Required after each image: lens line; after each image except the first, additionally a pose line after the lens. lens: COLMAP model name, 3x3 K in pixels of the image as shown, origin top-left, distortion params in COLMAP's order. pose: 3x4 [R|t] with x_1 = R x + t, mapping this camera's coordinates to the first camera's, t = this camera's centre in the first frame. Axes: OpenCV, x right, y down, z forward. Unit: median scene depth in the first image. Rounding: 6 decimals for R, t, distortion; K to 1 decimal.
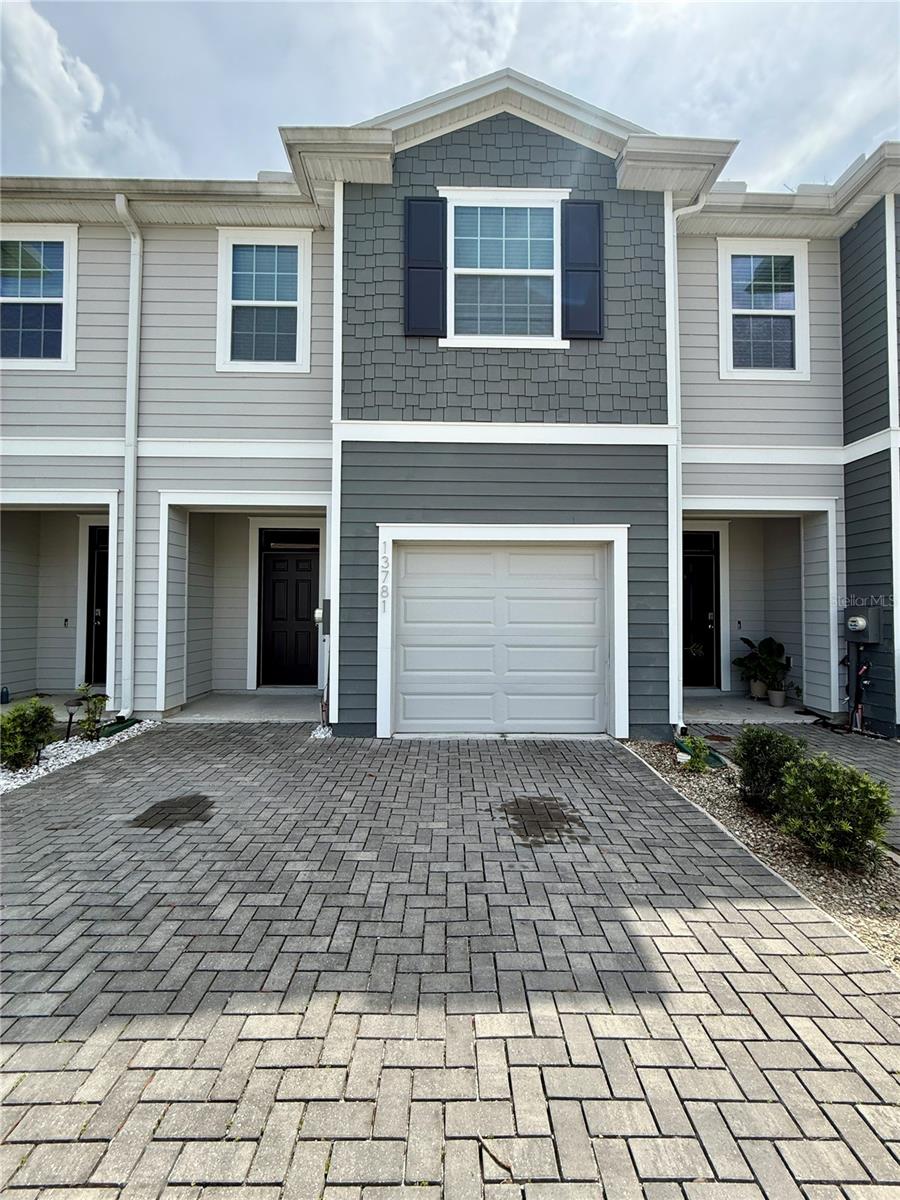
lens RADIAL K [[477.6, 0, 450.4], [0, 477.6, 599.5], [0, 0, 1]] dist [-0.001218, 0.000464]
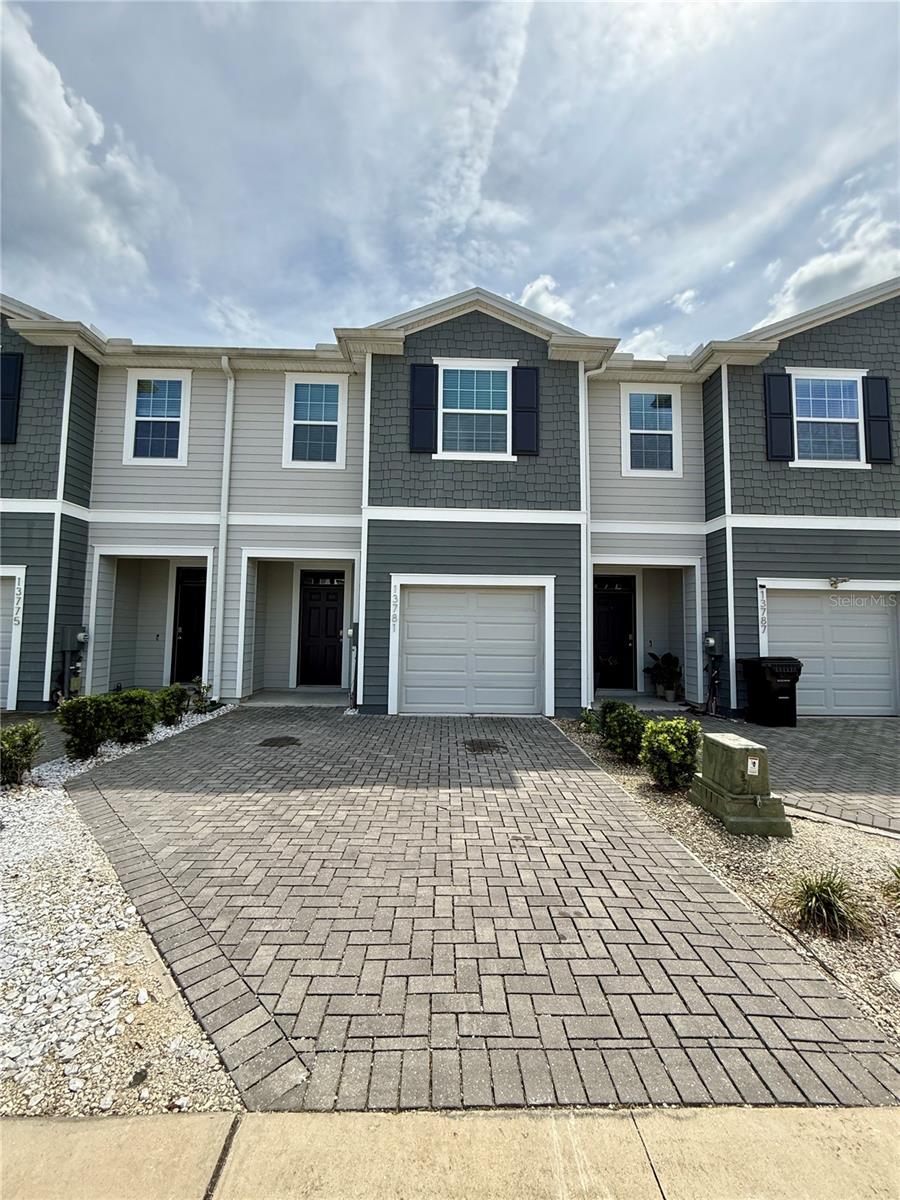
lens RADIAL K [[477.6, 0, 452.5], [0, 477.6, 596.8], [0, 0, 1]] dist [-0.001218, 0.000464]
pose [[0.999844, 0.010573, 0.014158, 0.024399], [-0.009837, 0.998646, -0.051088, -0.007908], [-0.014679, 0.050941, 0.998594, -0.509309]]
